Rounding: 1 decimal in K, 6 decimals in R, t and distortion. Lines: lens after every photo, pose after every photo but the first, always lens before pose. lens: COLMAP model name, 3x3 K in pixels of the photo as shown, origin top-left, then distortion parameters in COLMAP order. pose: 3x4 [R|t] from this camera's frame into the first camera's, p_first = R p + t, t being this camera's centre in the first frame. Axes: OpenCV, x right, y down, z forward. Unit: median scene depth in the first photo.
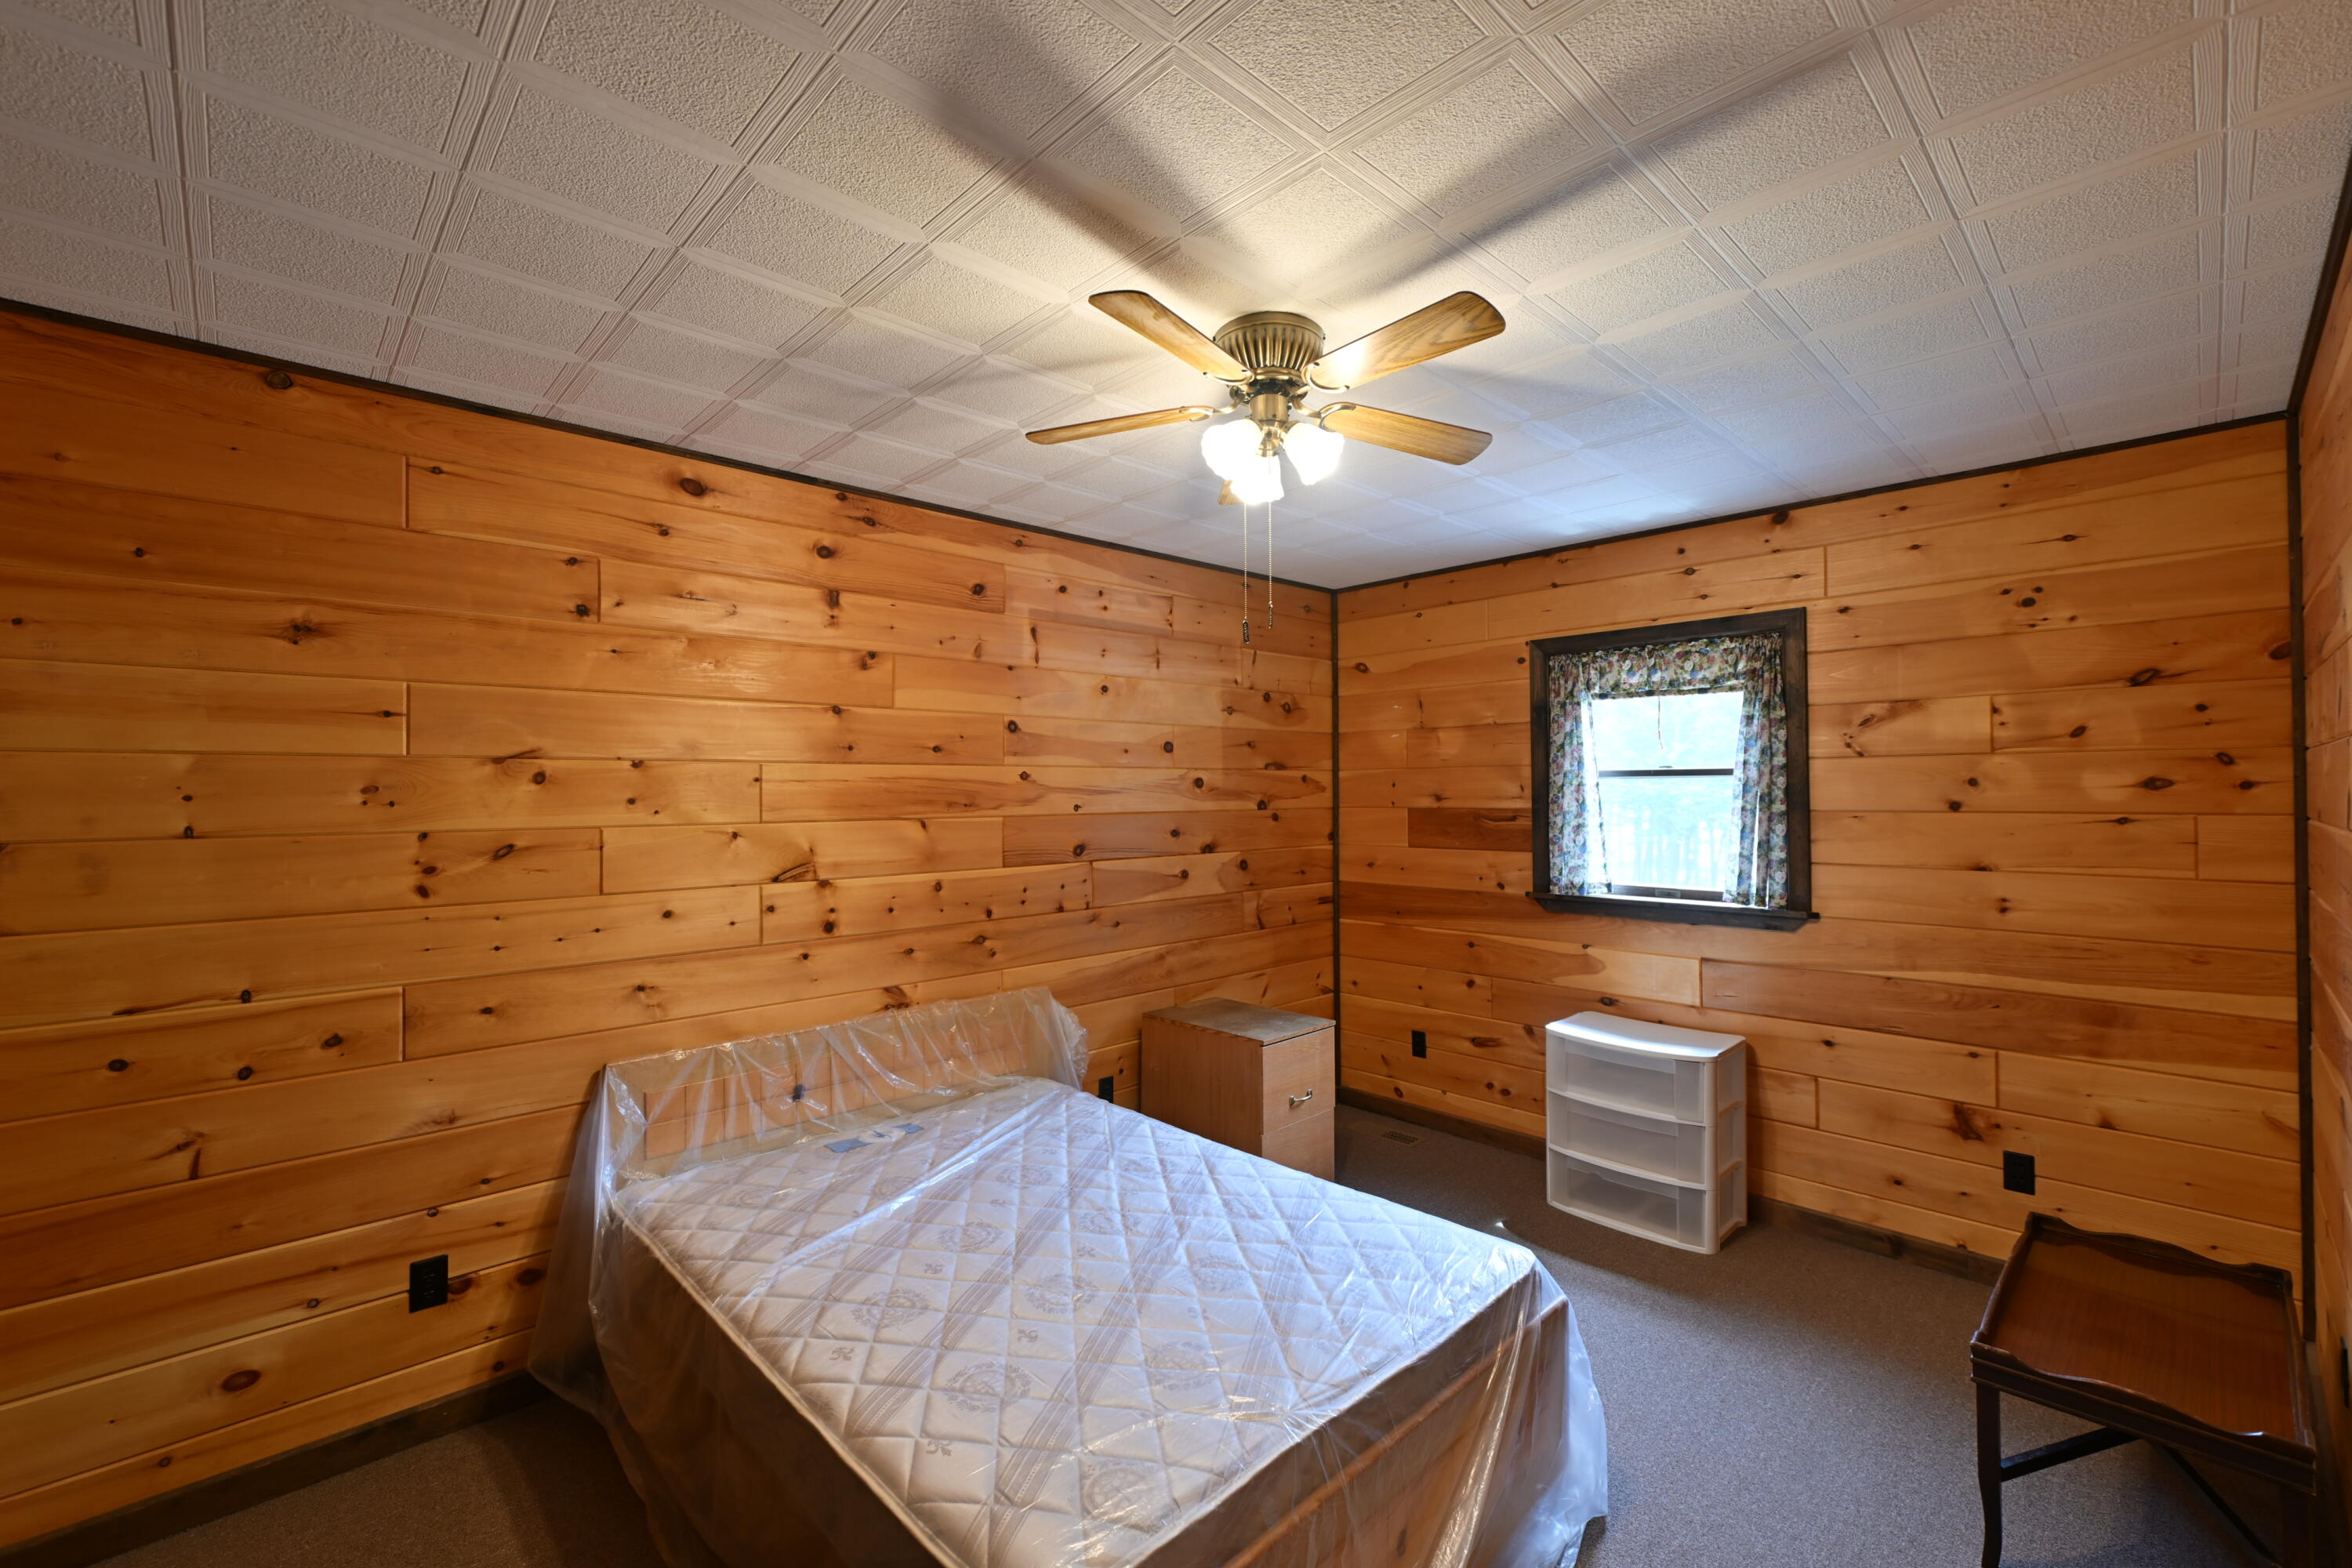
lens RADIAL K [[971.6, 0, 1177.8], [0, 971.6, 773.4], [0, 0, 1]] dist [-0.002599, 0.000084]
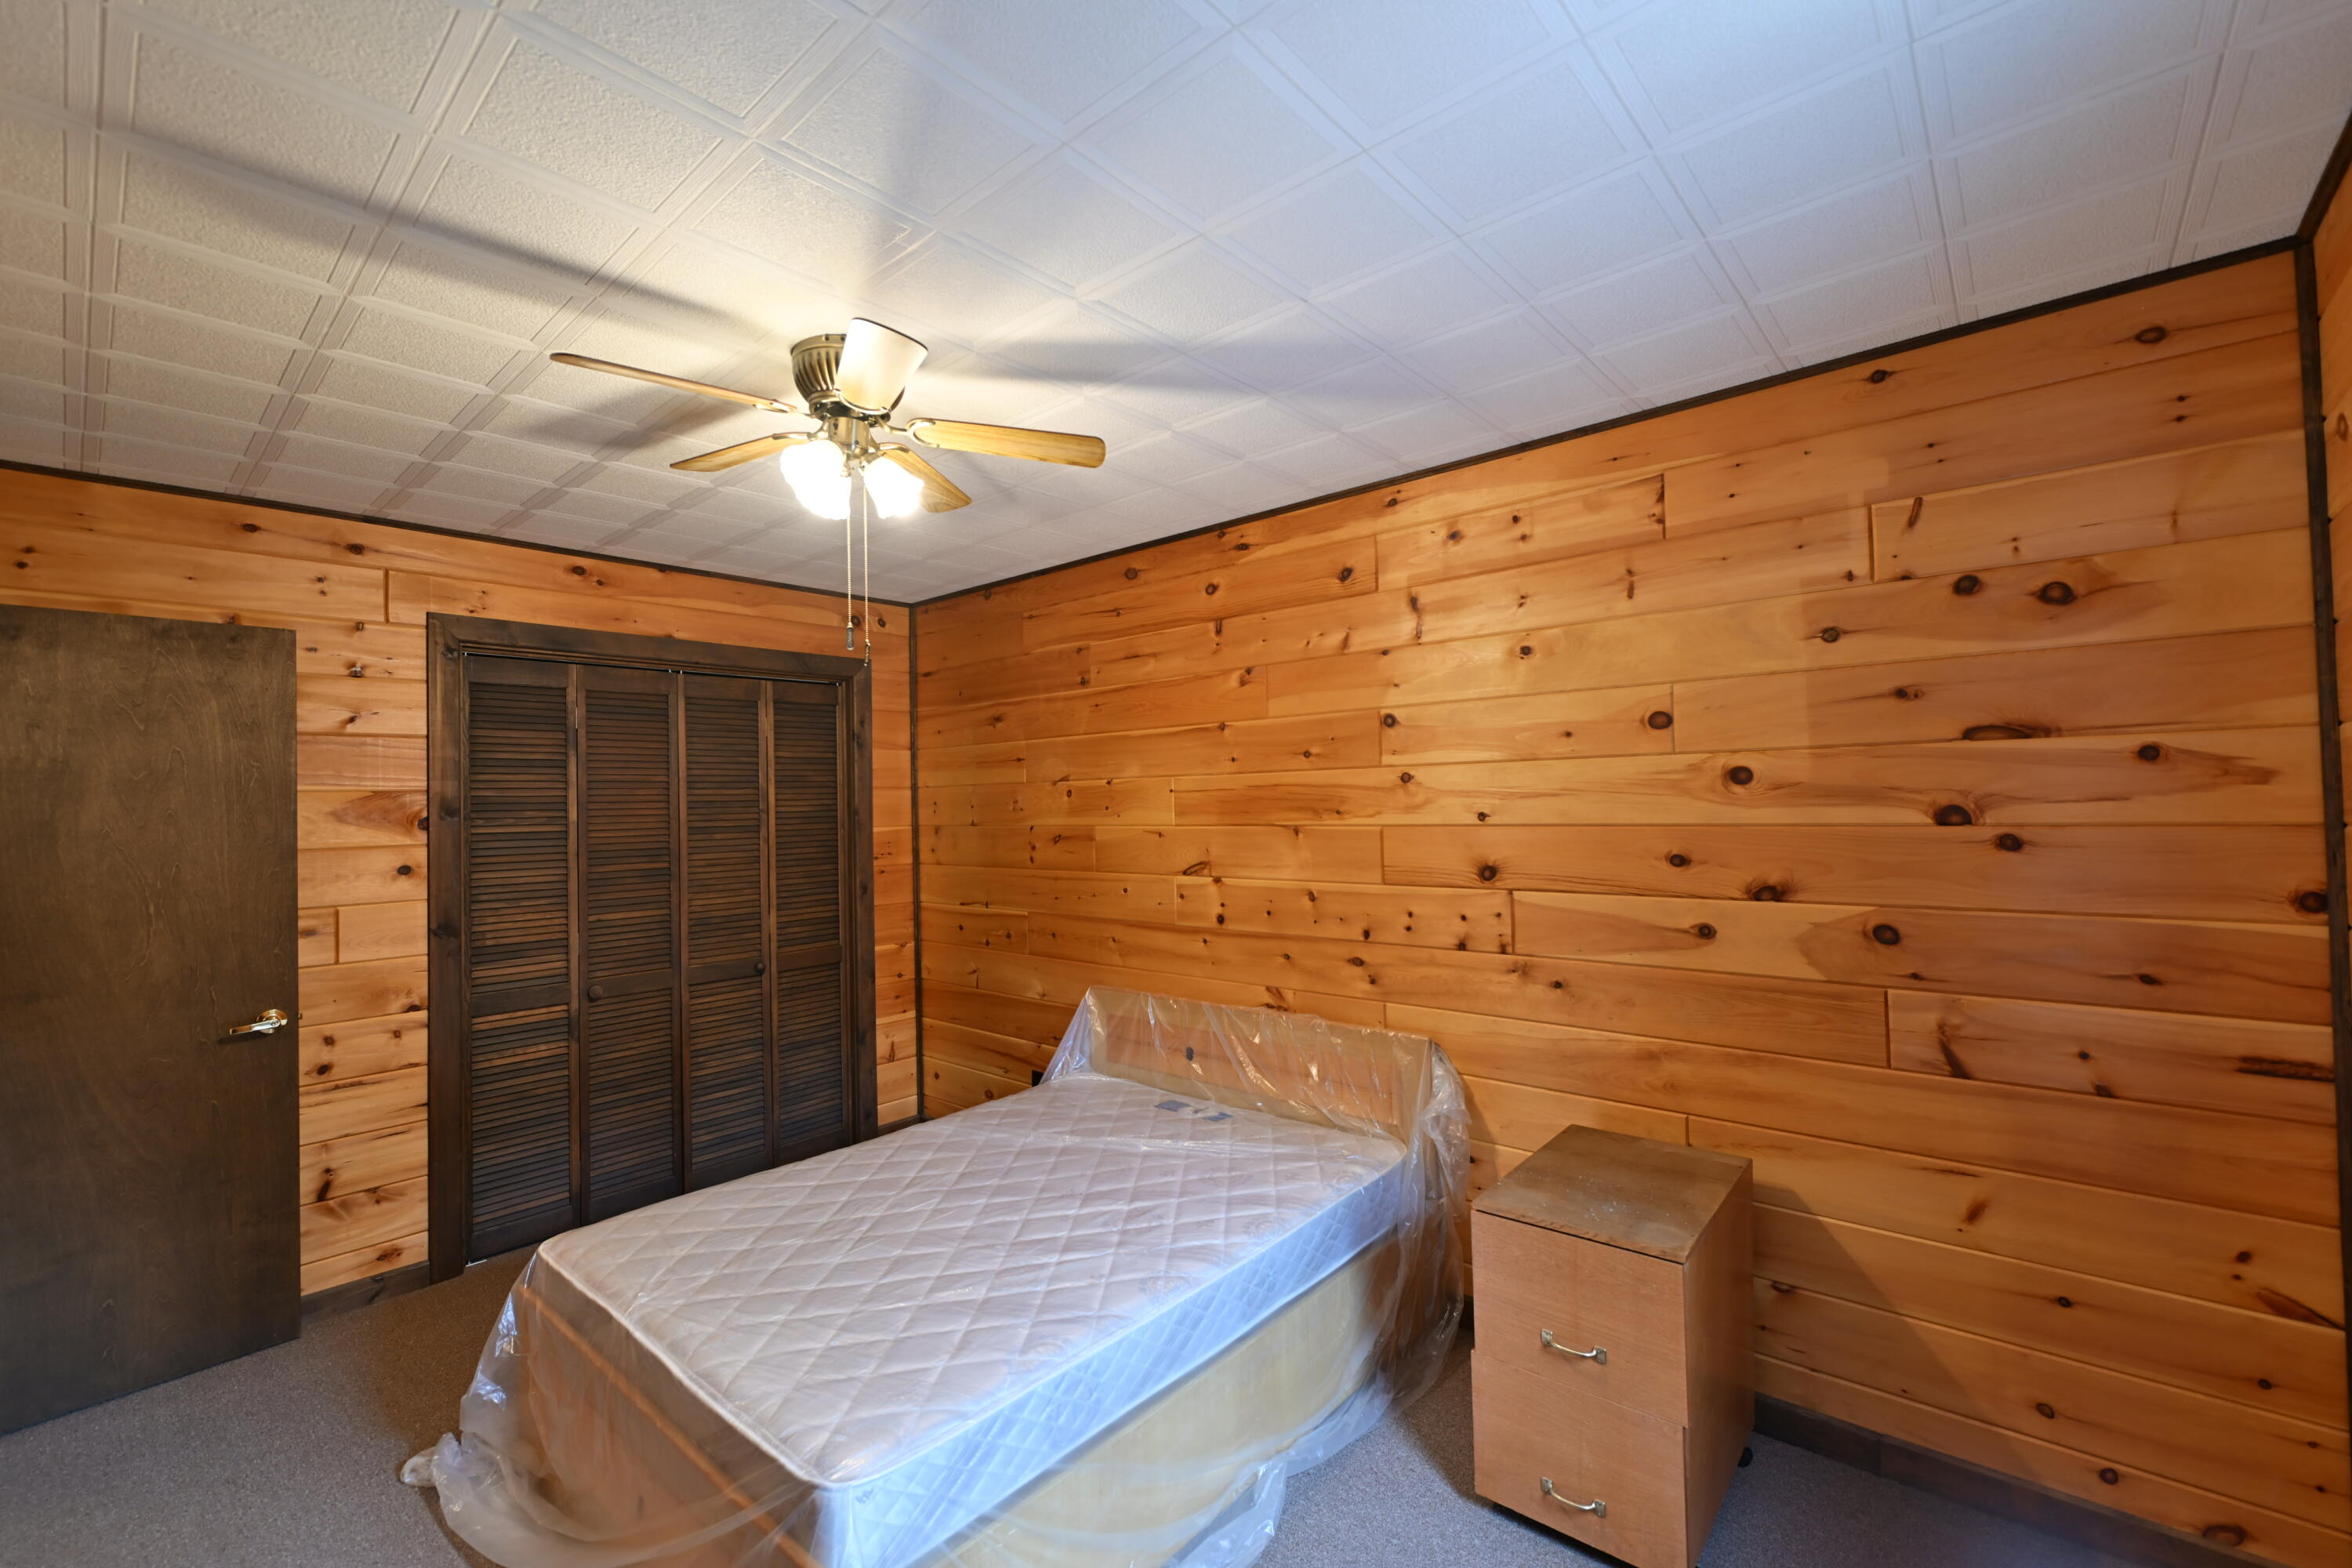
lens RADIAL K [[971.6, 0, 1177.7], [0, 971.6, 781.2], [0, 0, 1]] dist [-0.002599, 0.000084]
pose [[0.094127, -0.017495, -0.995406, 0.620280], [0.038608, 0.999158, -0.013910, 0.009201], [0.994811, -0.037121, 0.094724, 0.686102]]
